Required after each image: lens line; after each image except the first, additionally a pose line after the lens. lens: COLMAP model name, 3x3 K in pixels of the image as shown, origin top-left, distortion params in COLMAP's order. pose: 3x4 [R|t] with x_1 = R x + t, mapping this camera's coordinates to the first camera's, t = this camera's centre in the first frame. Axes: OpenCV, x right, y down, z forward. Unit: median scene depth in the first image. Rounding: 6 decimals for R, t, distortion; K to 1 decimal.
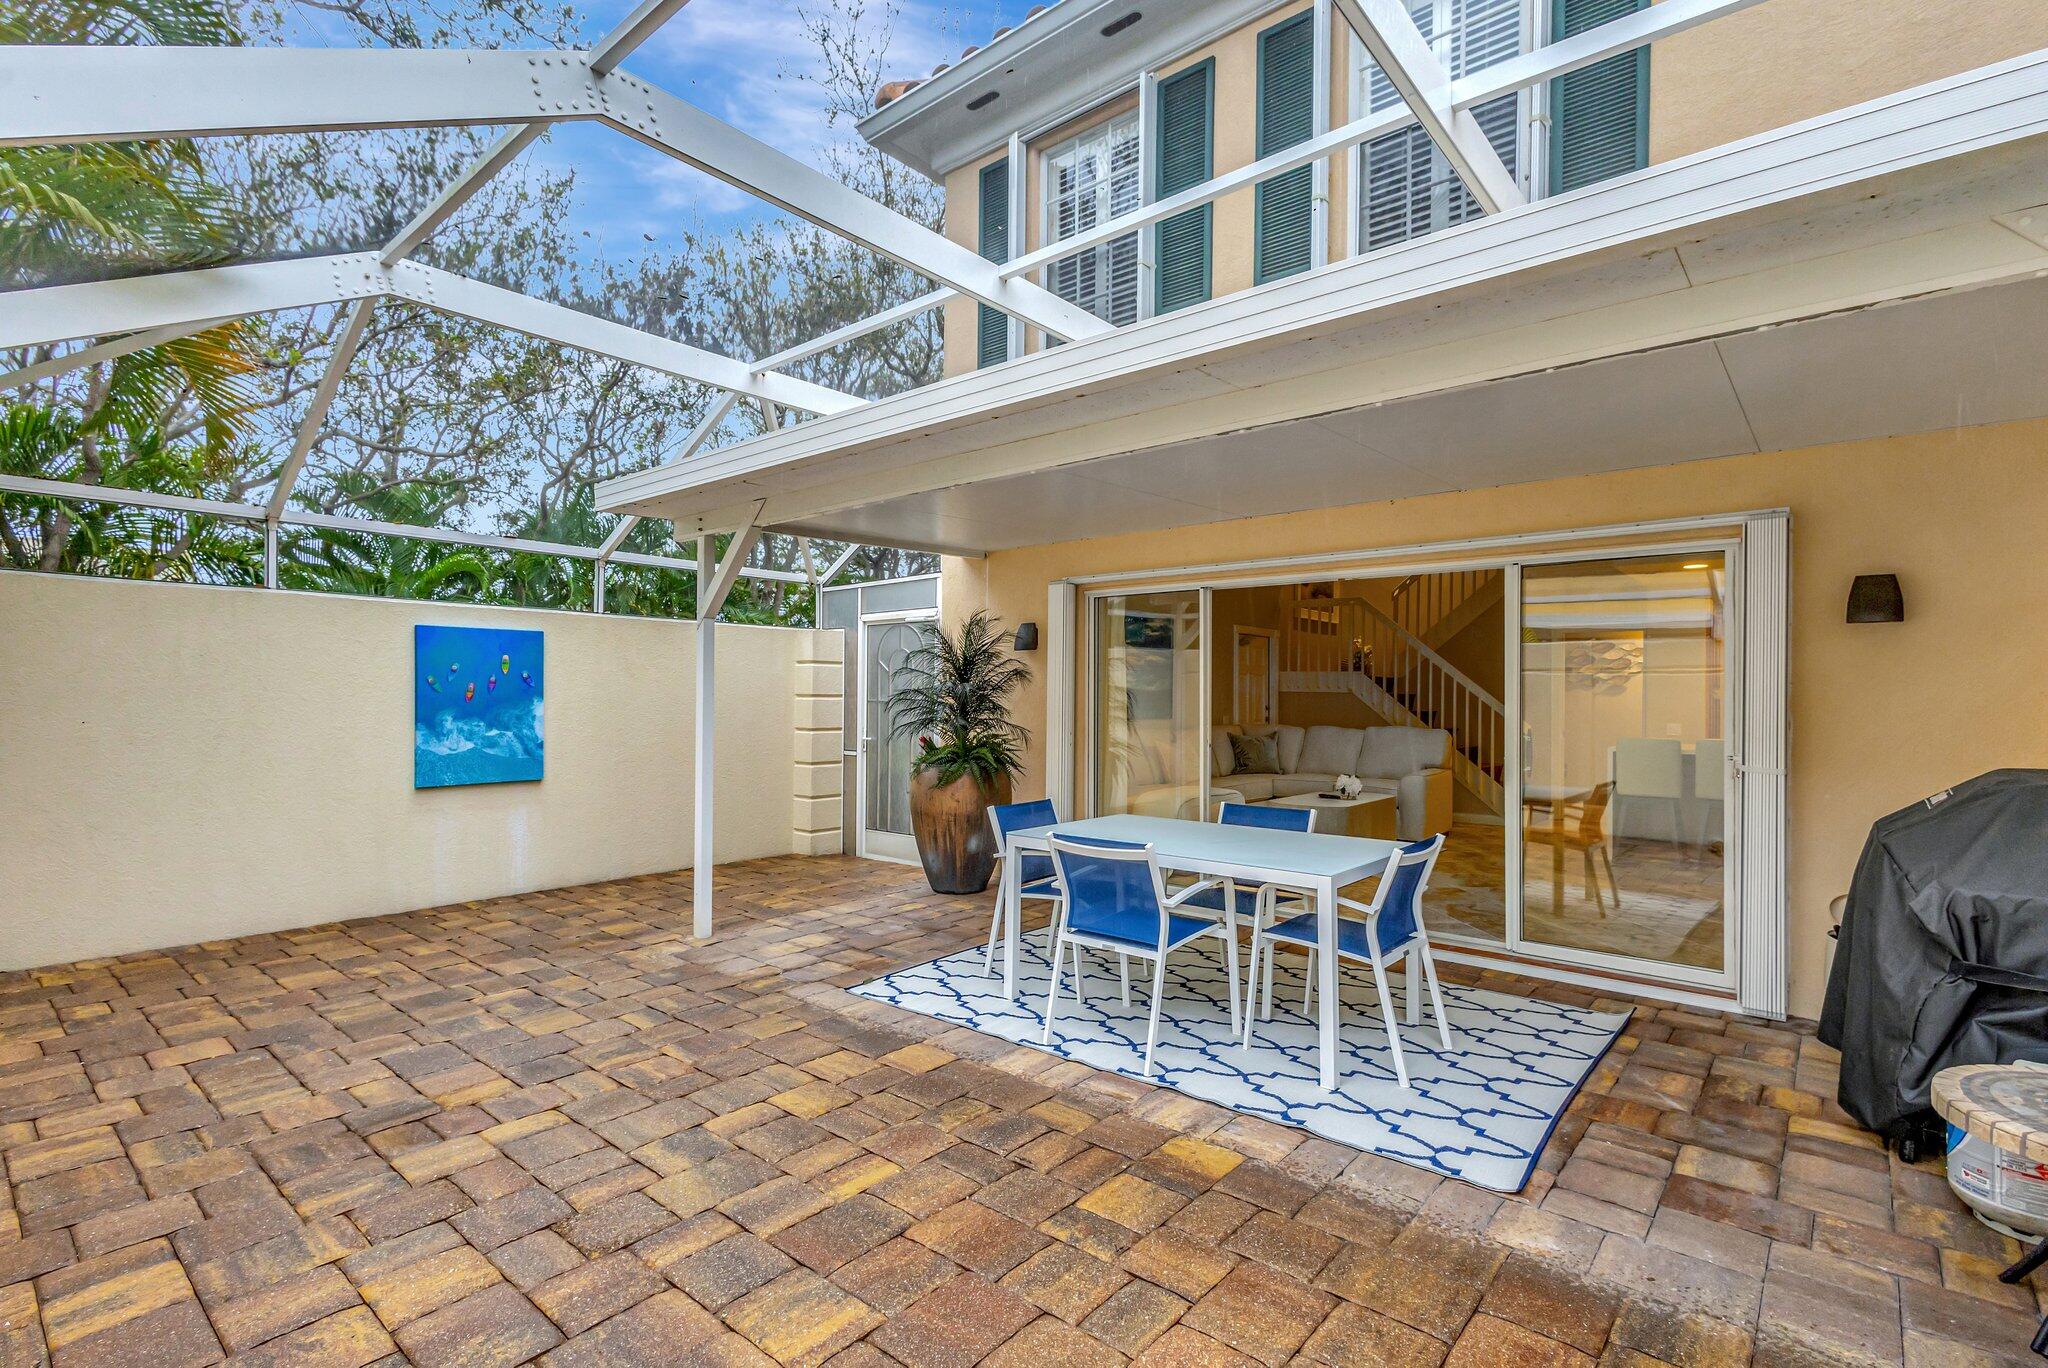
lens RADIAL K [[955.9, 0, 1032.1], [0, 955.9, 689.7], [0, 0, 1]] dist [0.015887, -0.004869]
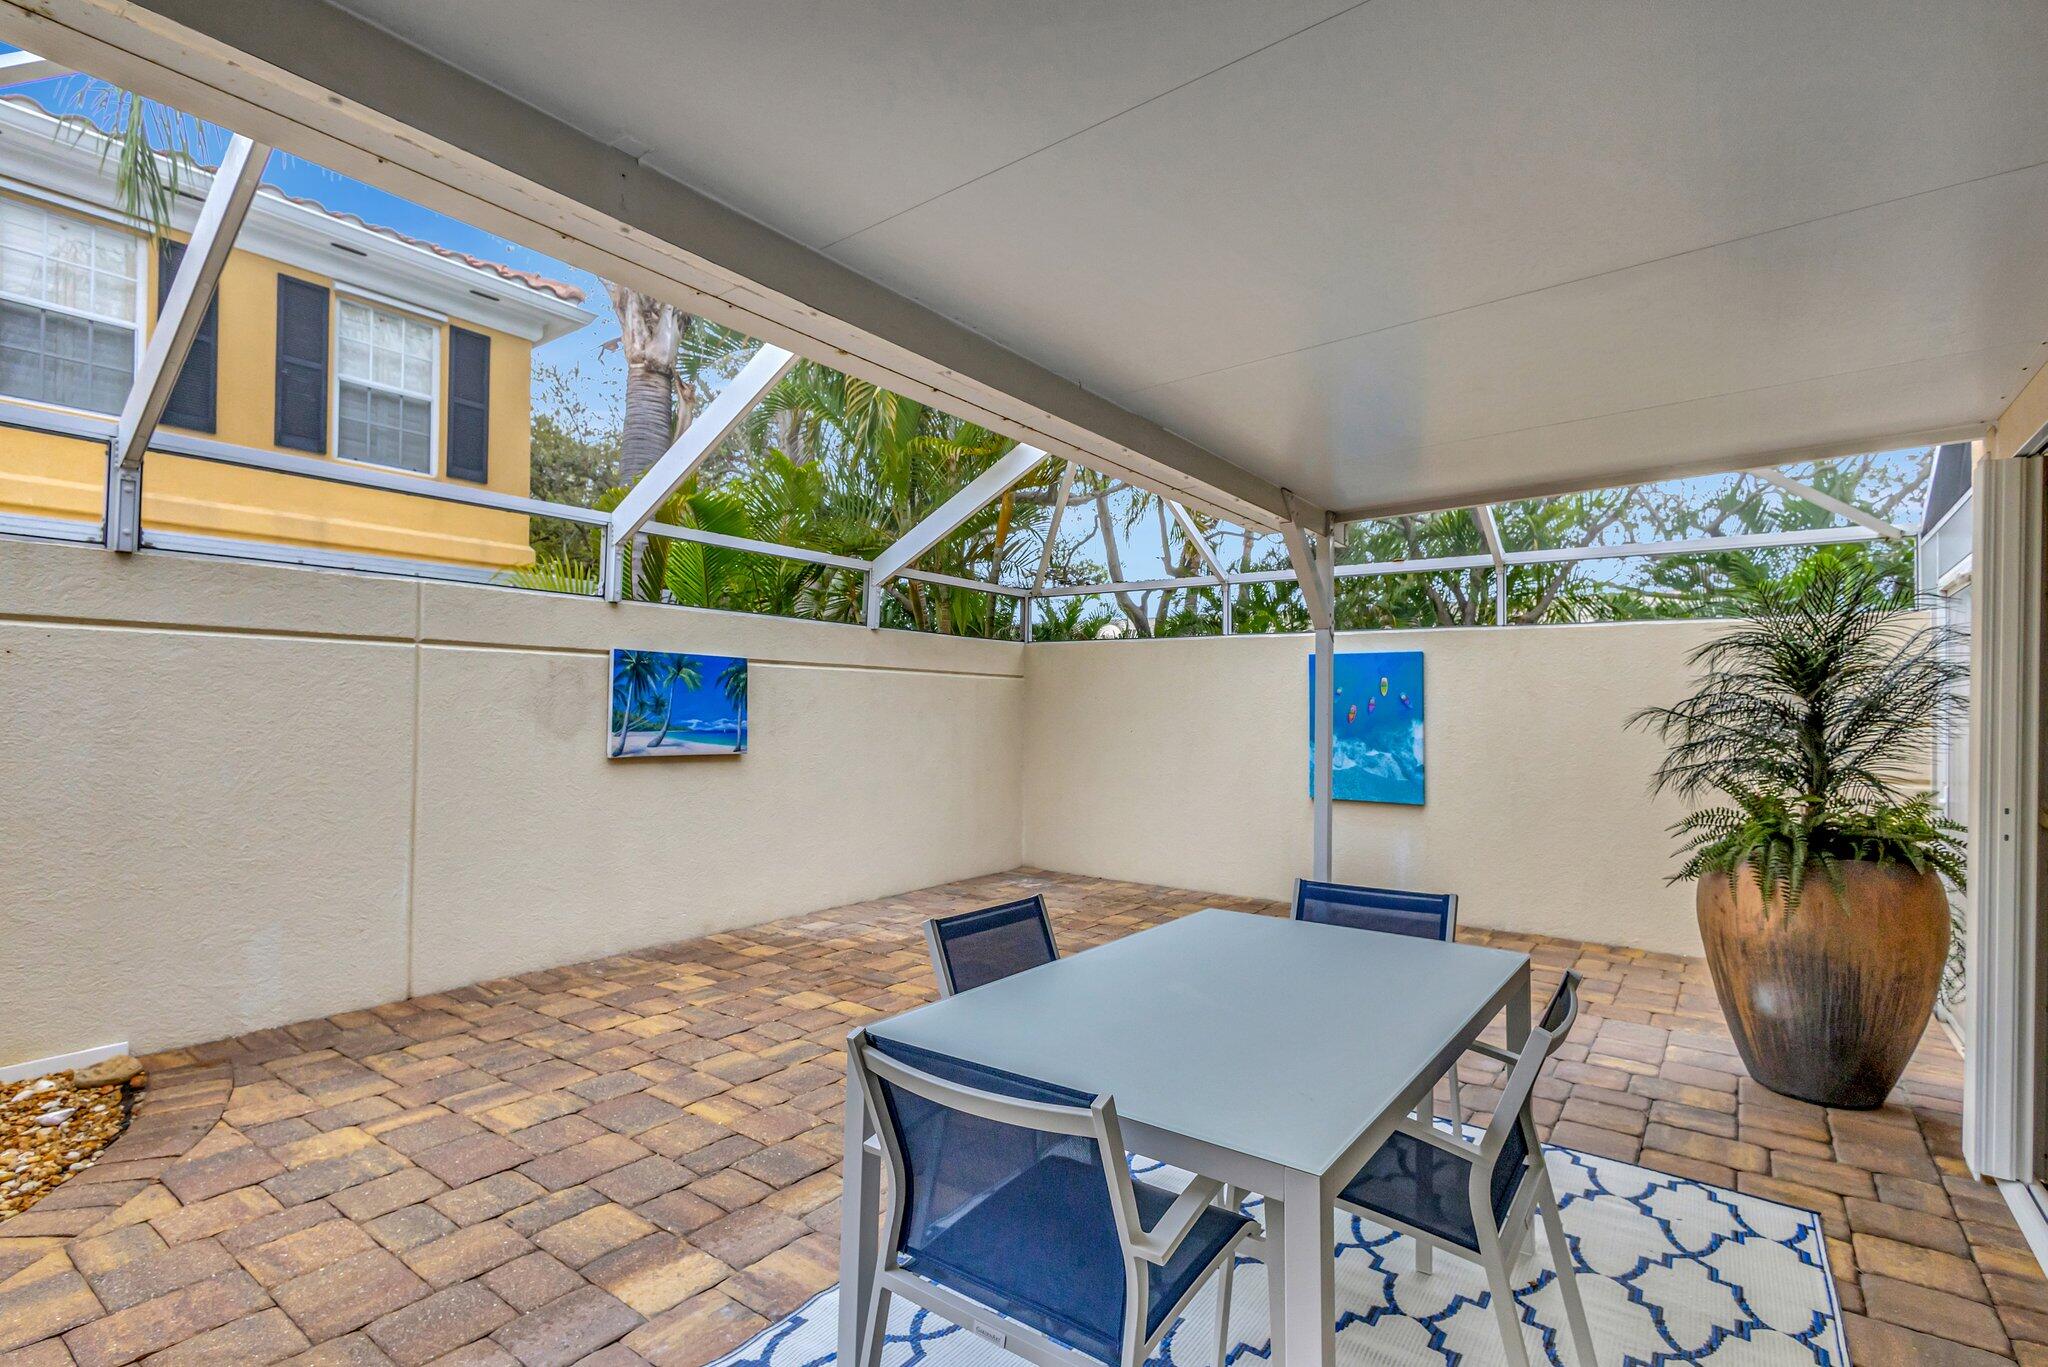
lens RADIAL K [[955.9, 0, 1007.7], [0, 955.9, 684.8], [0, 0, 1]] dist [0.015887, -0.004869]
pose [[0.056650, -0.037001, -0.997708, 0.535937], [-0.003179, 0.999301, -0.037240, 0.013168], [0.998389, 0.005281, 0.056493, 0.663439]]
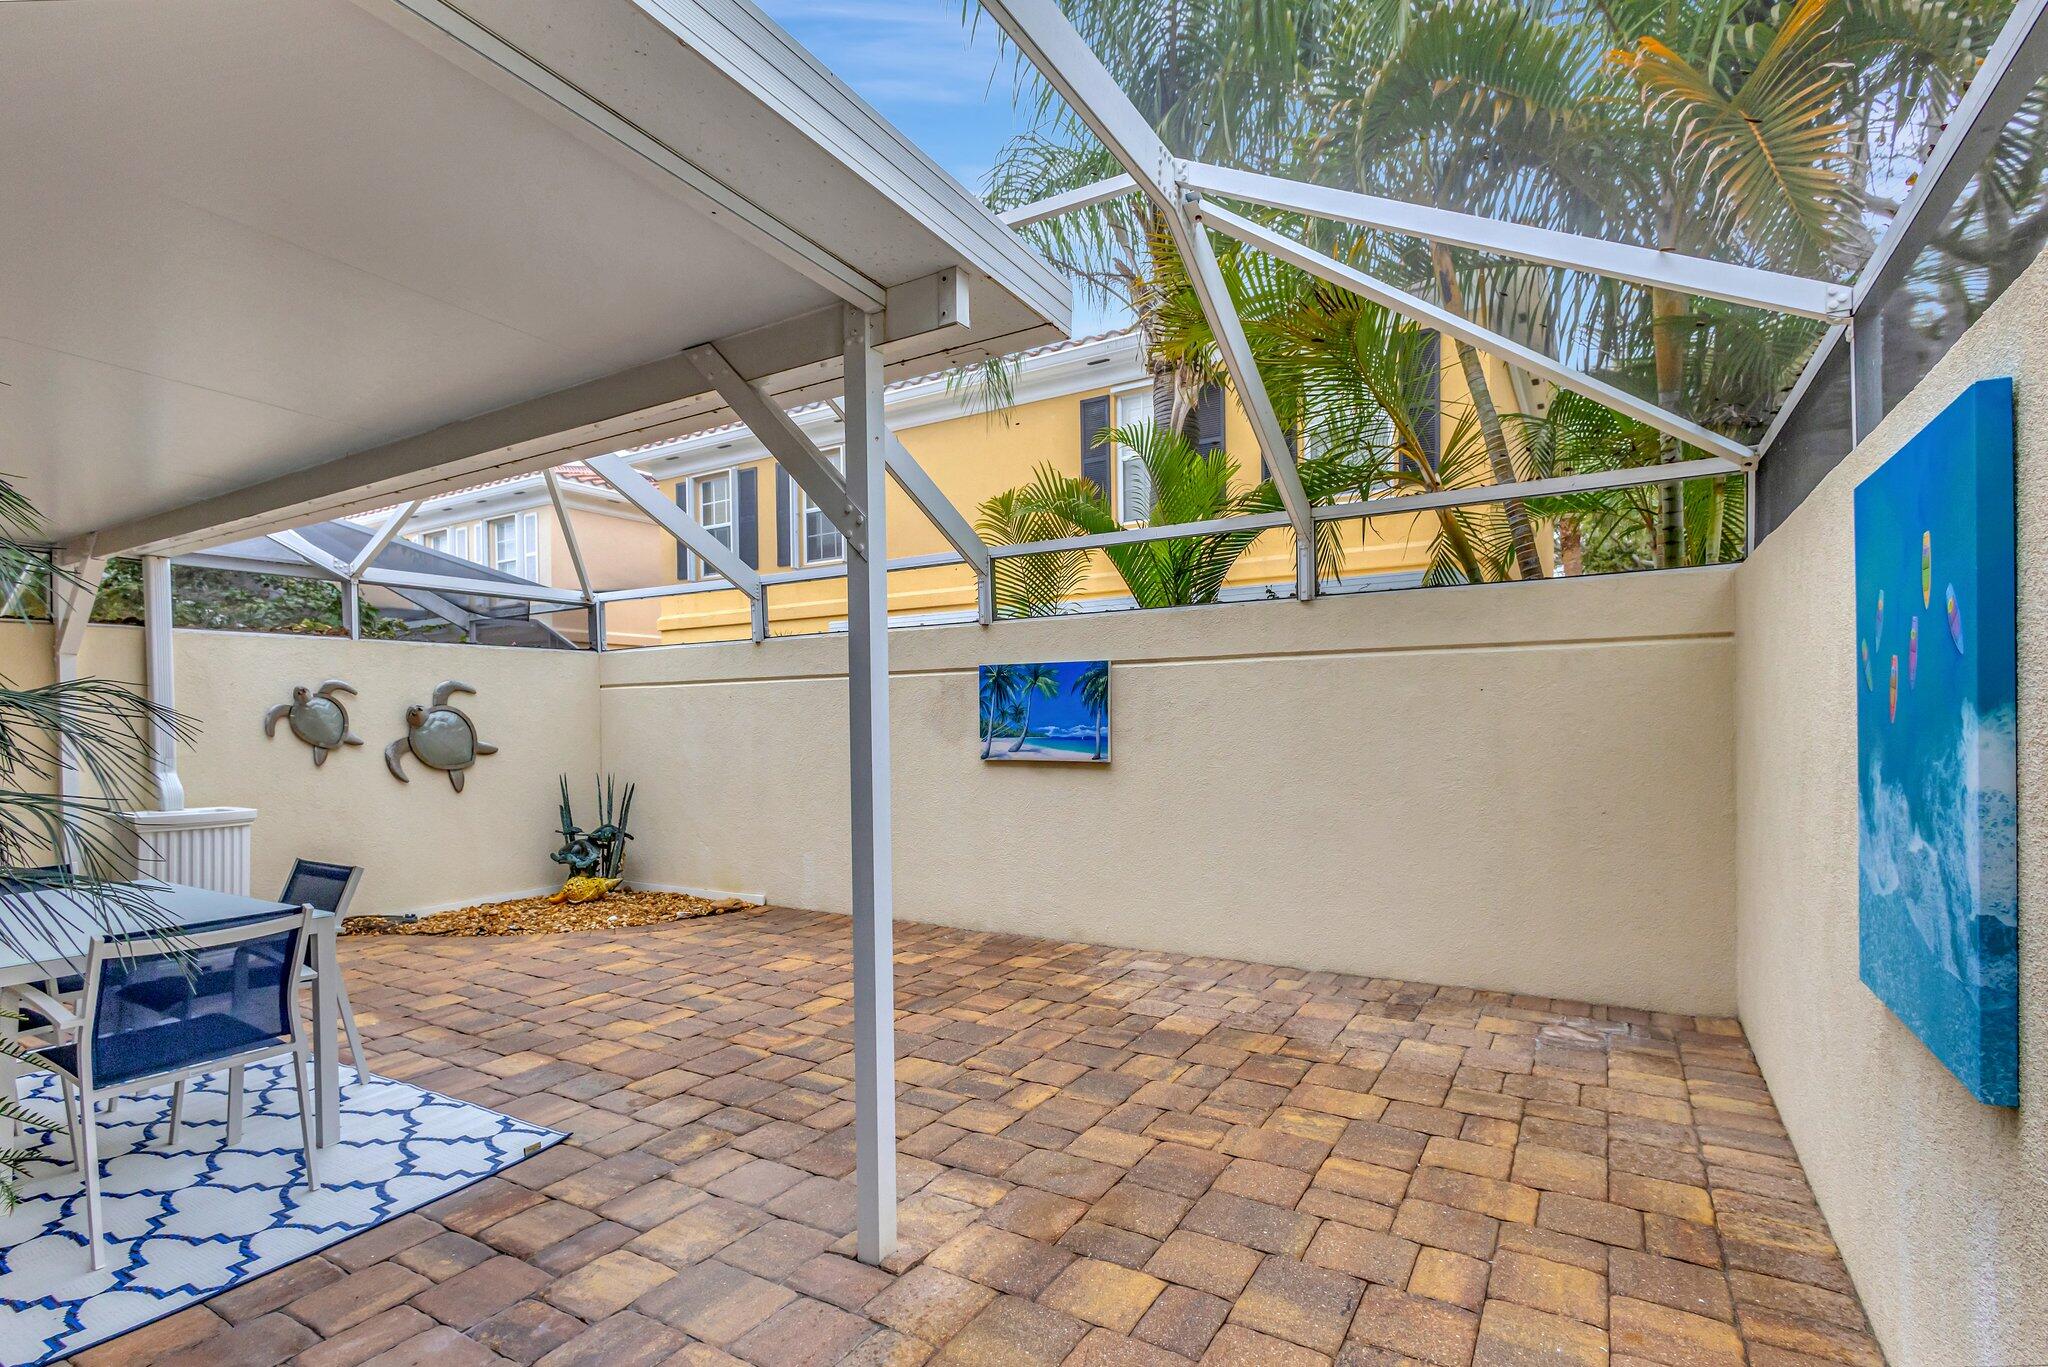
lens RADIAL K [[971.9, 0, 1011.3], [0, 971.9, 724.2], [0, 0, 1]] dist [0.013193, -0.002323]
pose [[-0.987593, 0.007839, -0.156842, -0.336614], [0.008128, 0.999966, -0.001200, 0.011752], [0.156827, -0.002460, -0.987623, 1.464680]]
